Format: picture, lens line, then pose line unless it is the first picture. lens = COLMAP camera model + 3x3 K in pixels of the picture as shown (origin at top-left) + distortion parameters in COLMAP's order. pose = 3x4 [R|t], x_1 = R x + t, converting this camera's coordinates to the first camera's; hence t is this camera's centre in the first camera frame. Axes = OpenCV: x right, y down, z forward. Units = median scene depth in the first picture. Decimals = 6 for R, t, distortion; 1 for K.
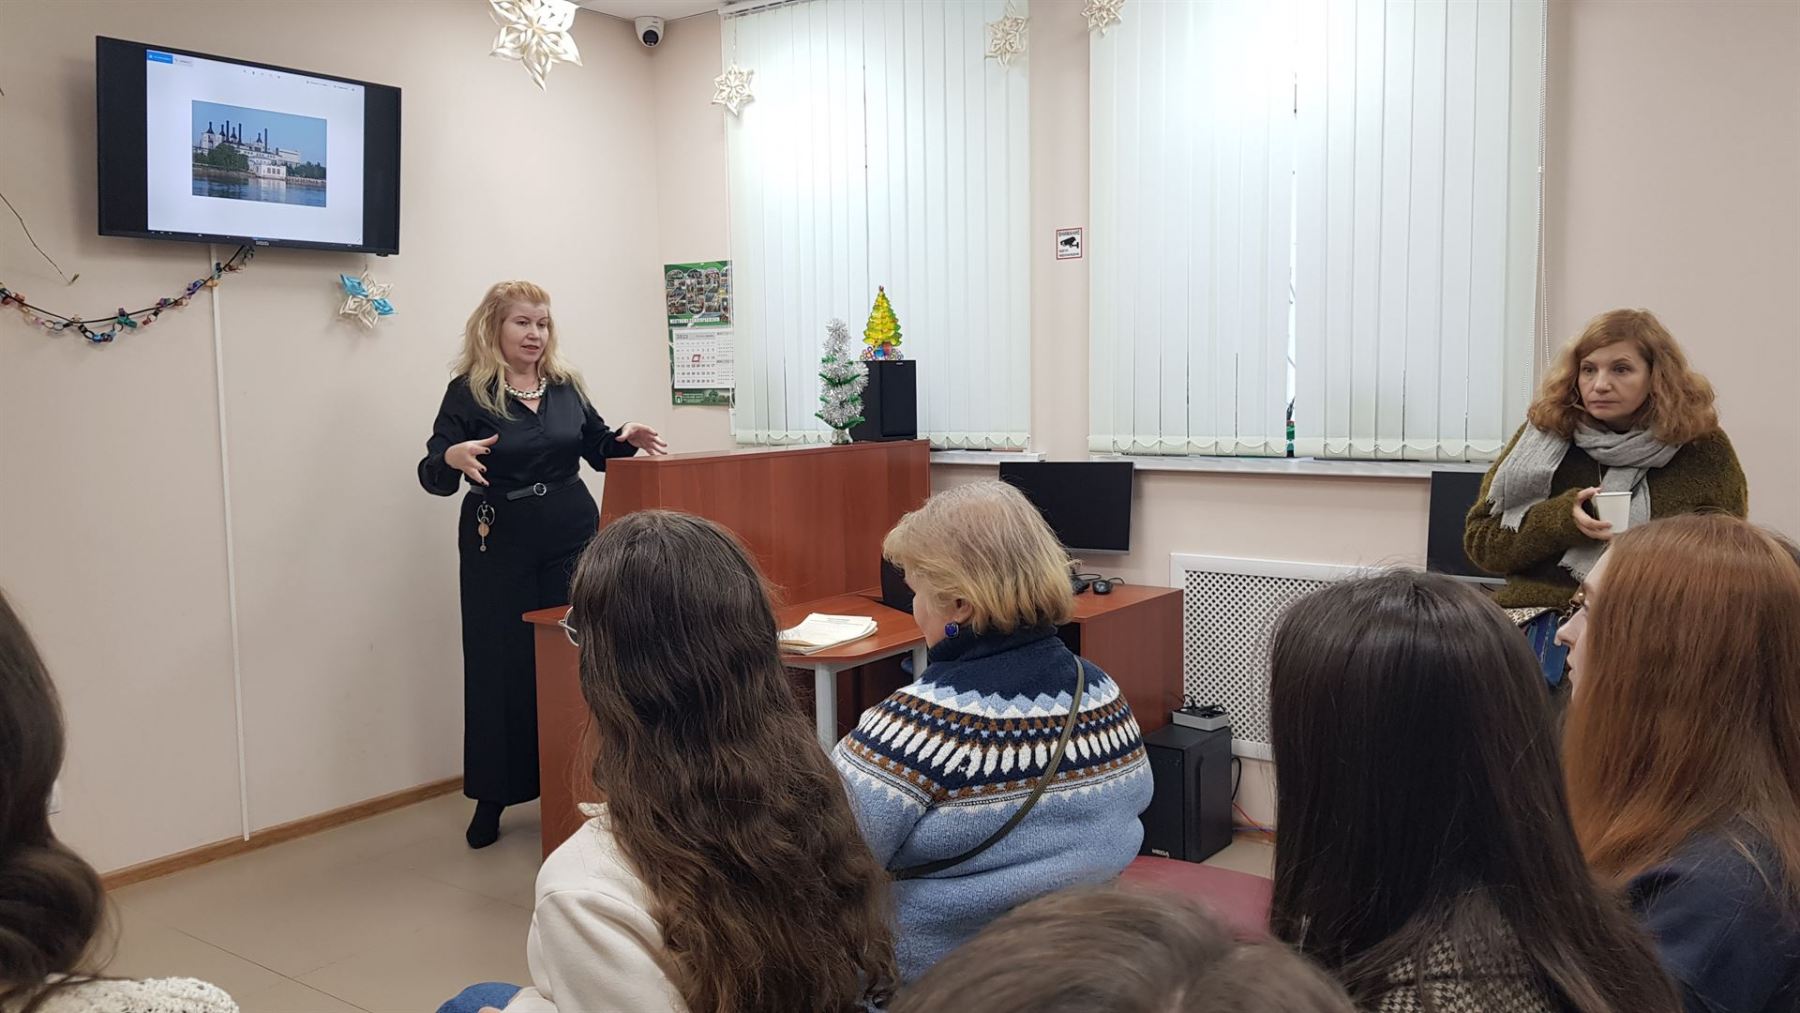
lens RADIAL K [[1435.2, 0, 901.5], [0, 1435.2, 520.9], [0, 0, 1]] dist [0.108459, -0.188797]
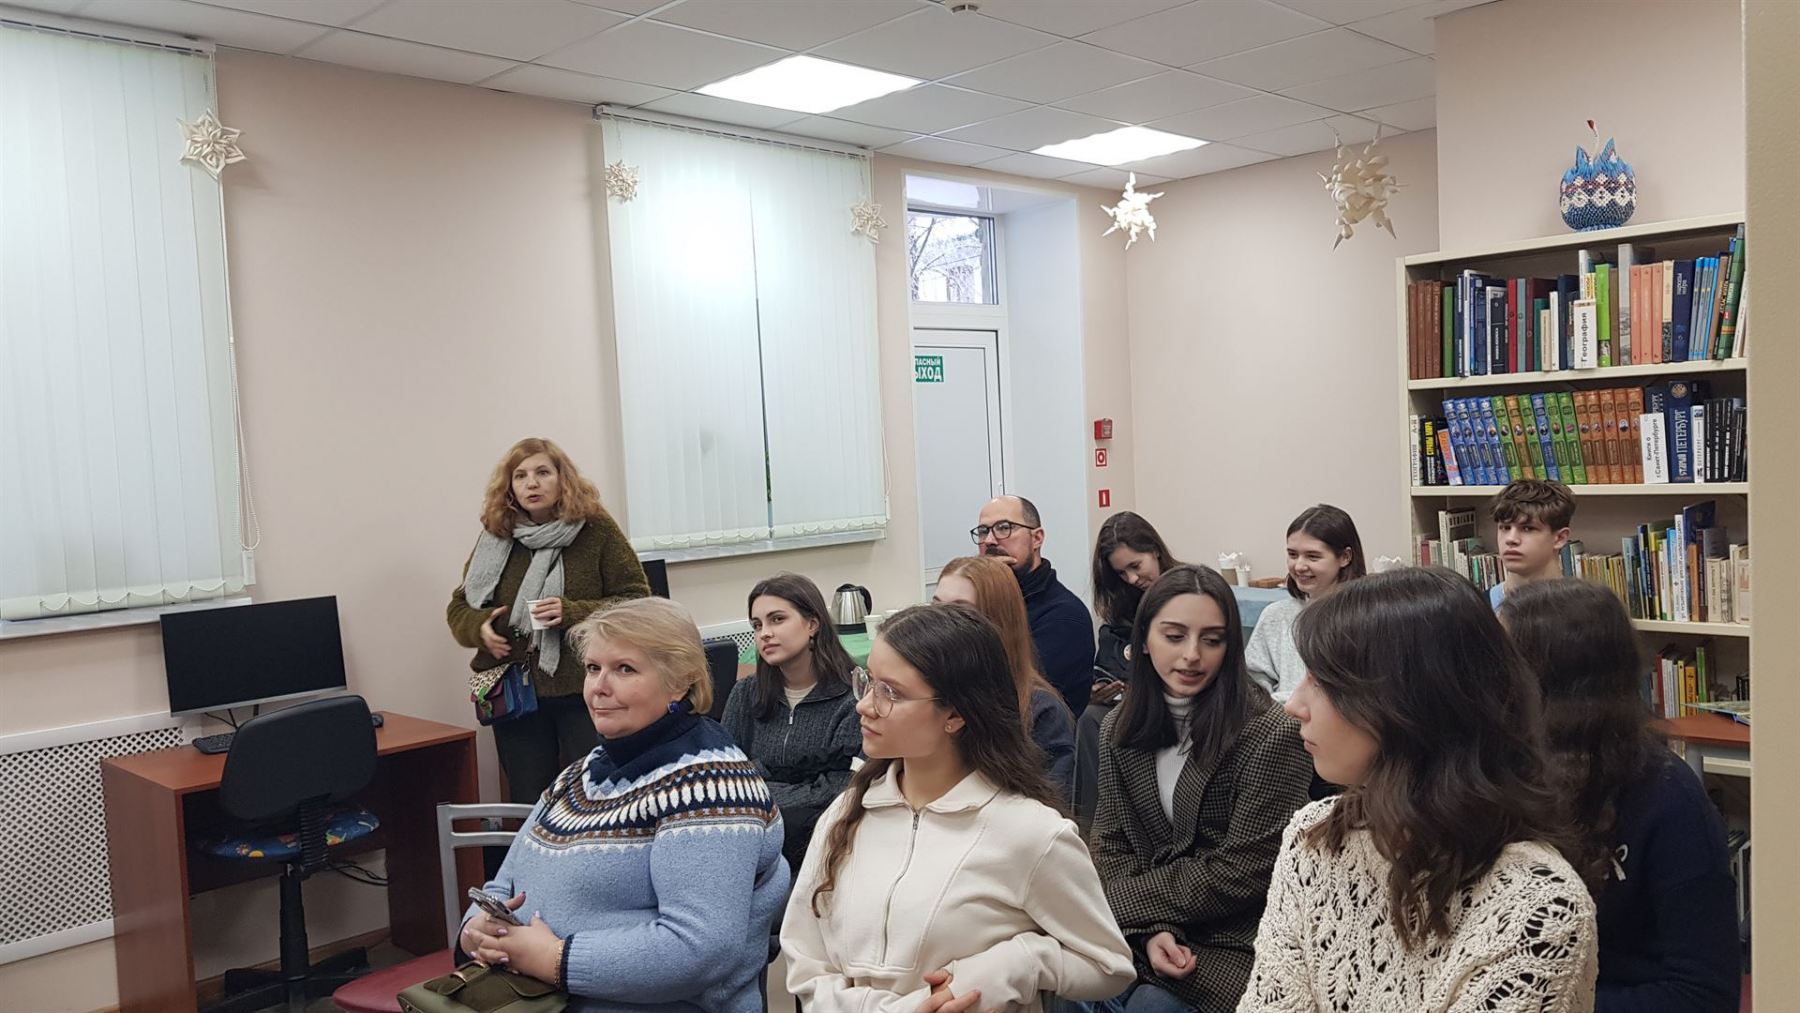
lens RADIAL K [[1366.3, 0, 896.7], [0, 1366.3, 507.7], [0, 0, 1]] dist [0.090350, -0.143533]
pose [[0.143237, -0.036204, 0.989026, -0.488396], [0.142077, 0.989732, 0.015654, -0.046169], [-0.979437, 0.138276, 0.146910, 0.299011]]
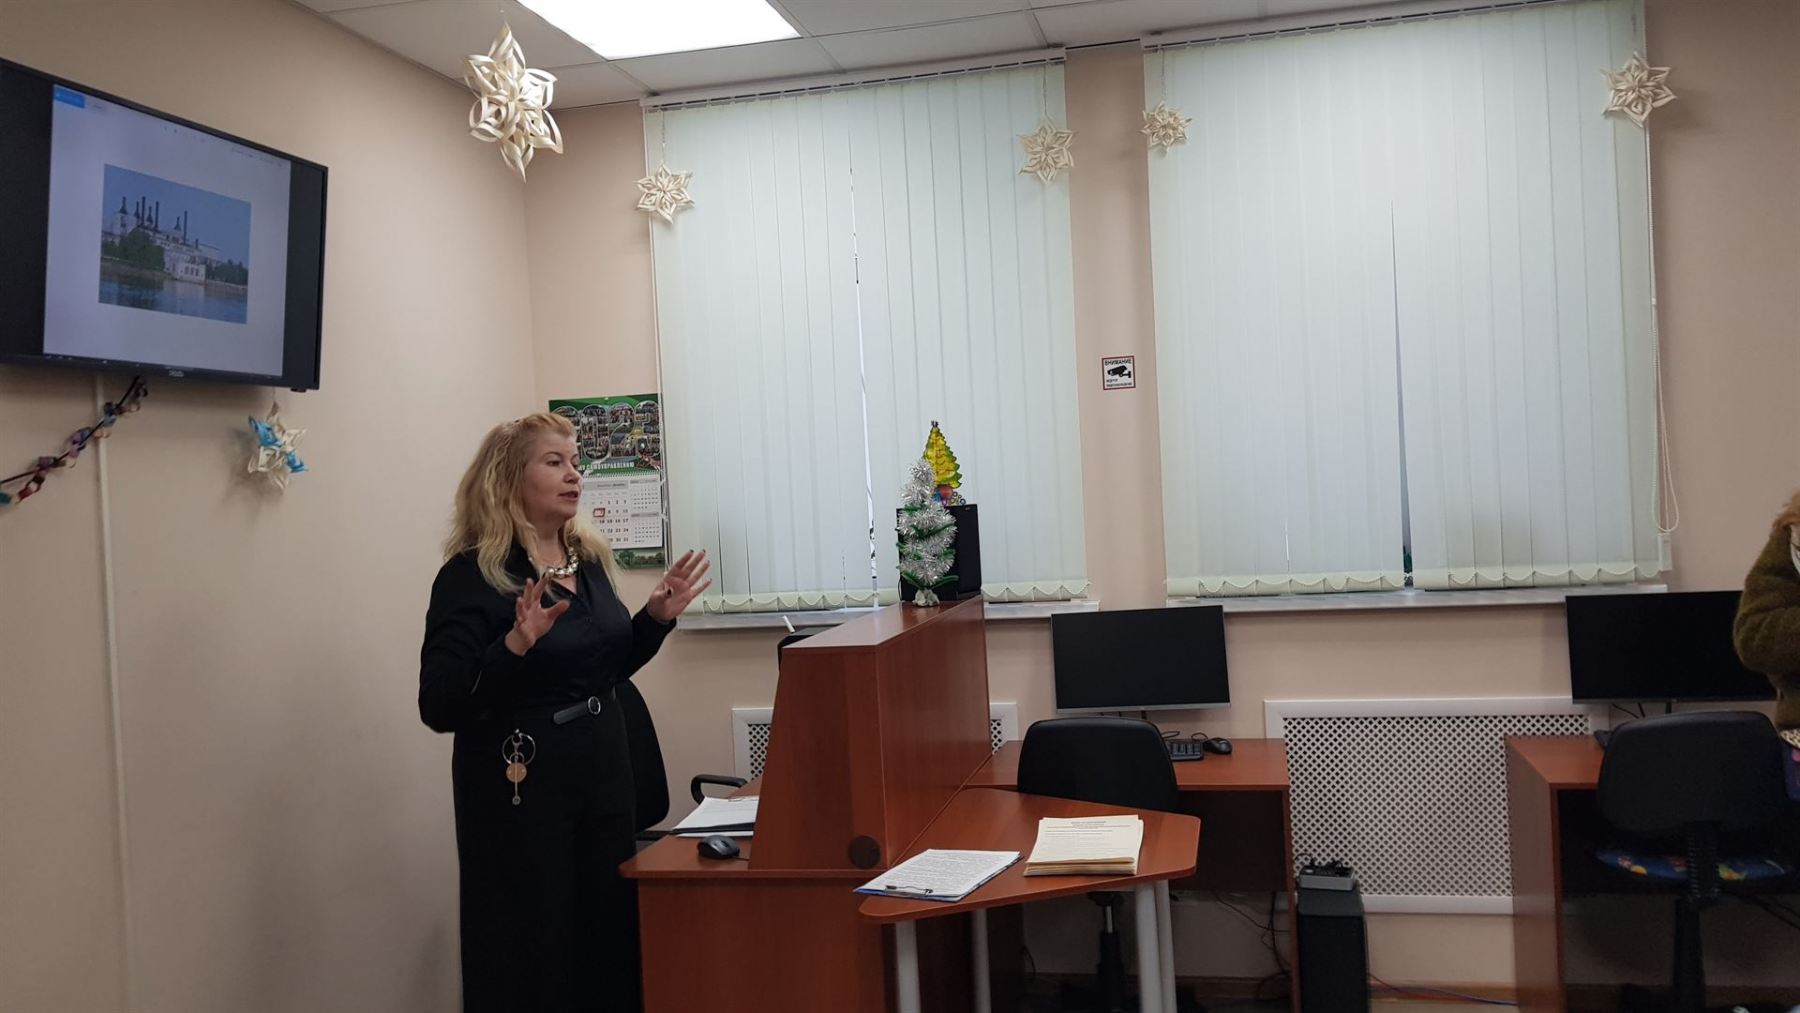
lens RADIAL K [[1435.2, 0, 901.5], [0, 1435.2, 520.9], [0, 0, 1]] dist [0.108459, -0.188797]
pose [[0.910360, -0.042401, 0.411640, -0.419389], [0.080759, 0.993814, -0.076233, -0.042017], [-0.405861, 0.102642, 0.908153, 0.246671]]
